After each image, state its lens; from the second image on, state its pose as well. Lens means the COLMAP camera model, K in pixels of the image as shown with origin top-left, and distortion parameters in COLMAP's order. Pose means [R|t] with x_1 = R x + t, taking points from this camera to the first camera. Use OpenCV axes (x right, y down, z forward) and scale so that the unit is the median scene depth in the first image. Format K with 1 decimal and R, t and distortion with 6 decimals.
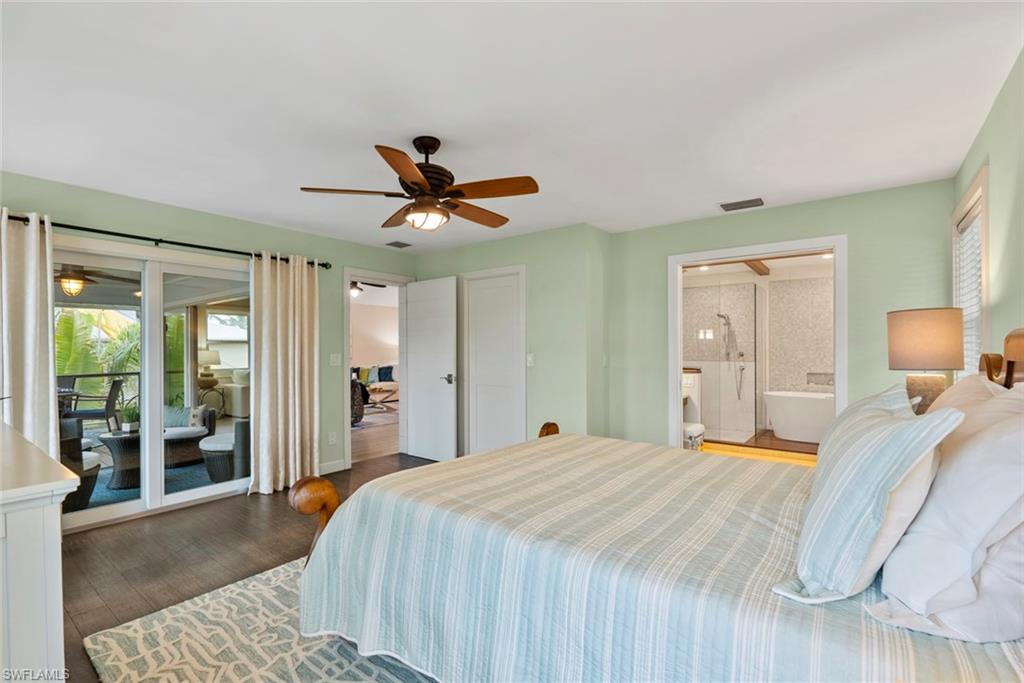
lens RADIAL K [[473.5, 0, 512.0], [0, 473.5, 341.5], [0, 0, 1]] dist [0.001887, 0.000227]
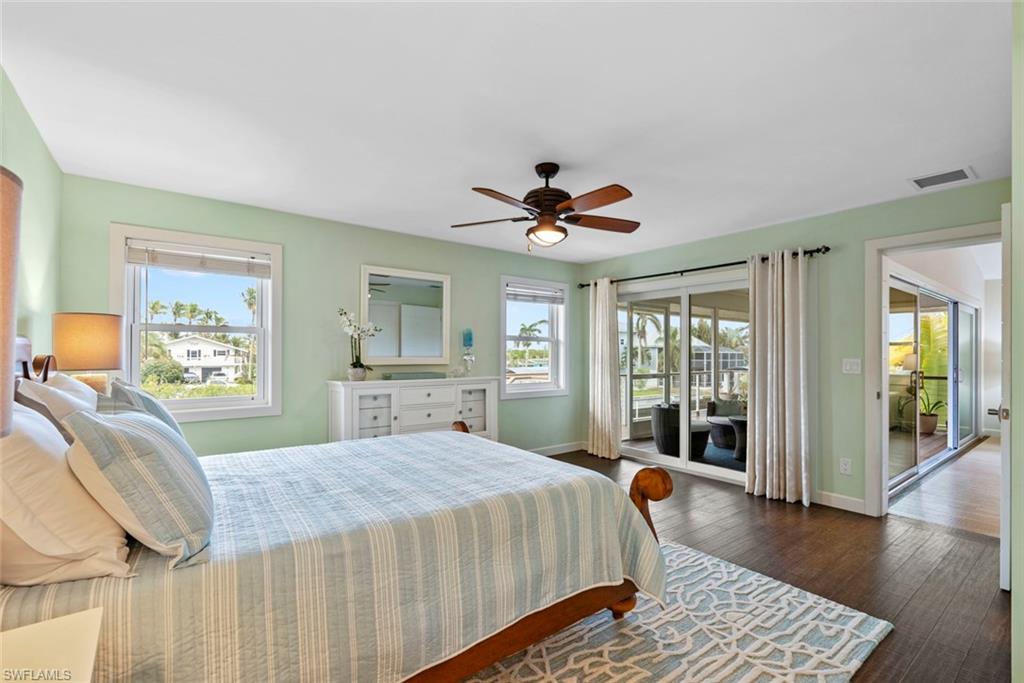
lens RADIAL K [[460.7, 0, 515.7], [0, 460.7, 346.0], [0, 0, 1]] dist [0.002076, 0.000236]
pose [[-0.254365, -0.008296, -0.967073, 0.898088], [0.009368, 0.999895, -0.011042, 0.015788], [0.967063, -0.011868, -0.254260, 1.194877]]
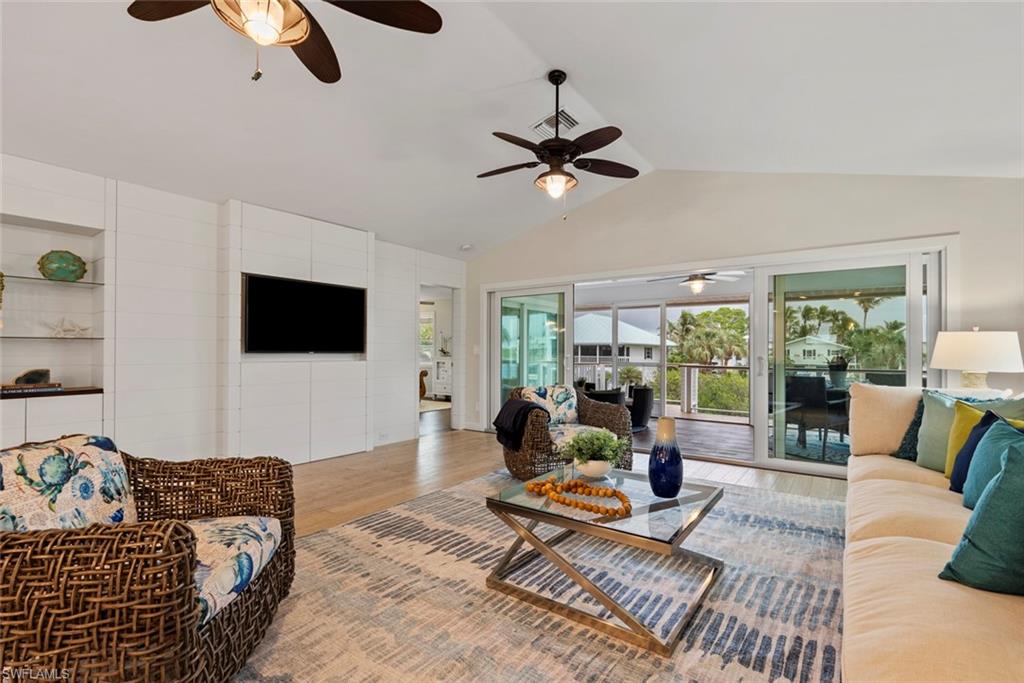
lens RADIAL K [[458.3, 0, 519.2], [0, 458.3, 348.0], [0, 0, 1]] dist [-0.000190, 0.000182]
pose [[-0.998926, 0.002095, -0.046290, -0.874130], [0.002876, 0.999855, -0.016804, 0.097525], [0.046248, -0.016919, -0.998787, 4.302704]]
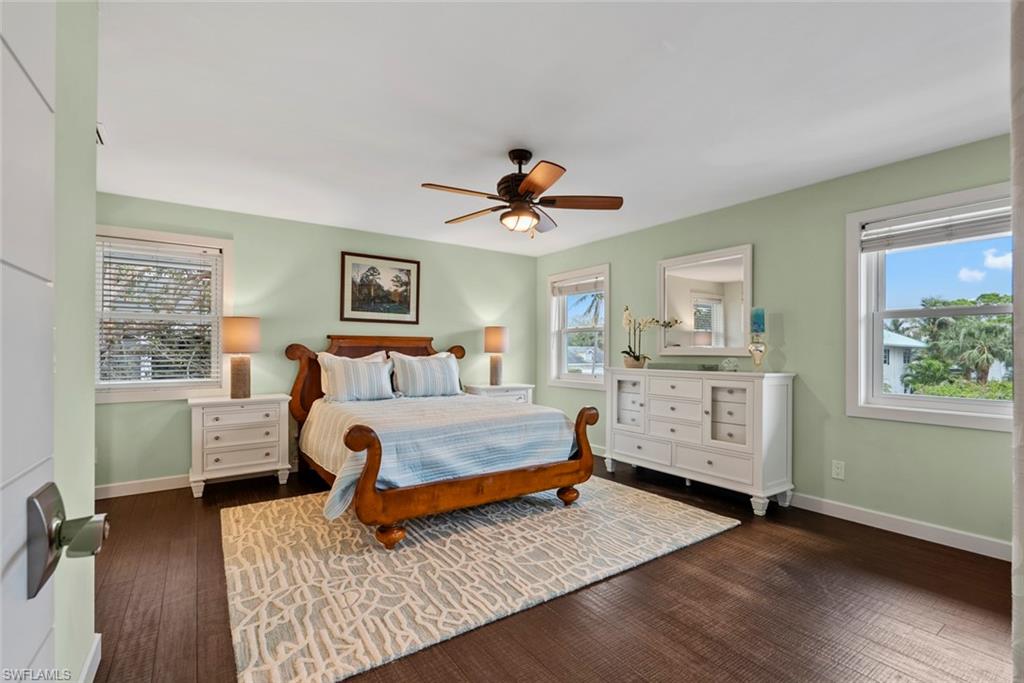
lens RADIAL K [[453.5, 0, 511.3], [0, 453.5, 338.2], [0, 0, 1]] dist [-0.004034, -0.000530]
pose [[-0.954020, 0.010419, 0.299563, -0.484640], [-0.002954, 0.999020, -0.044155, 0.073408], [-0.299730, -0.043010, -0.953054, 2.031901]]
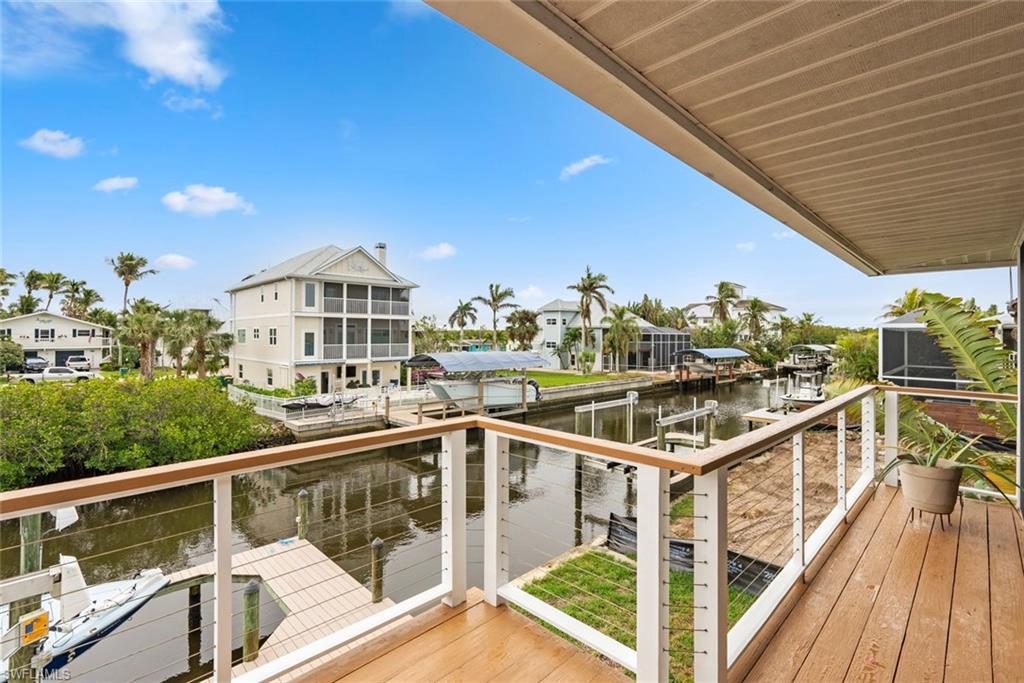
lens RADIAL K [[466.3, 0, 512.6], [0, 466.3, 332.1], [0, 0, 1]] dist [0.002531, -0.000423]
pose [[-0.132212, 0.003811, -0.991214, -1.597878], [0.006642, 0.999974, 0.002959, -0.005185], [0.991199, -0.006193, -0.132233, 0.911438]]
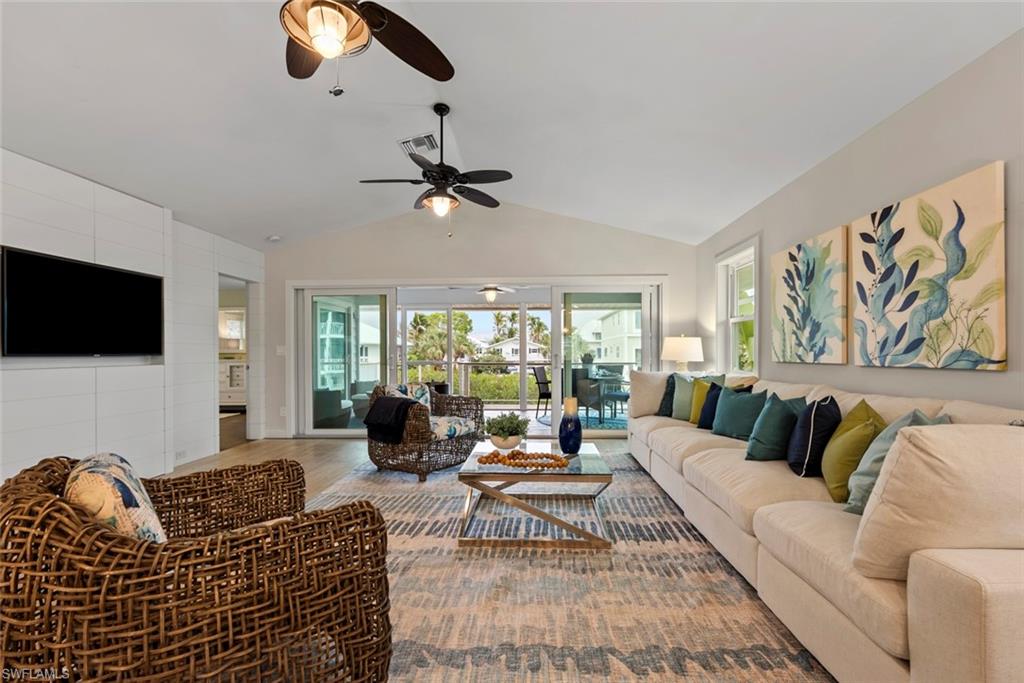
lens RADIAL K [[458.7, 0, 514.5], [0, 458.7, 354.1], [0, 0, 1]] dist [0.001359, 0.000474]
pose [[-0.815834, 0.013501, -0.578129, -0.413815], [0.014853, 0.999887, 0.002391, 0.094915], [0.578096, -0.006636, -0.815942, 4.352905]]
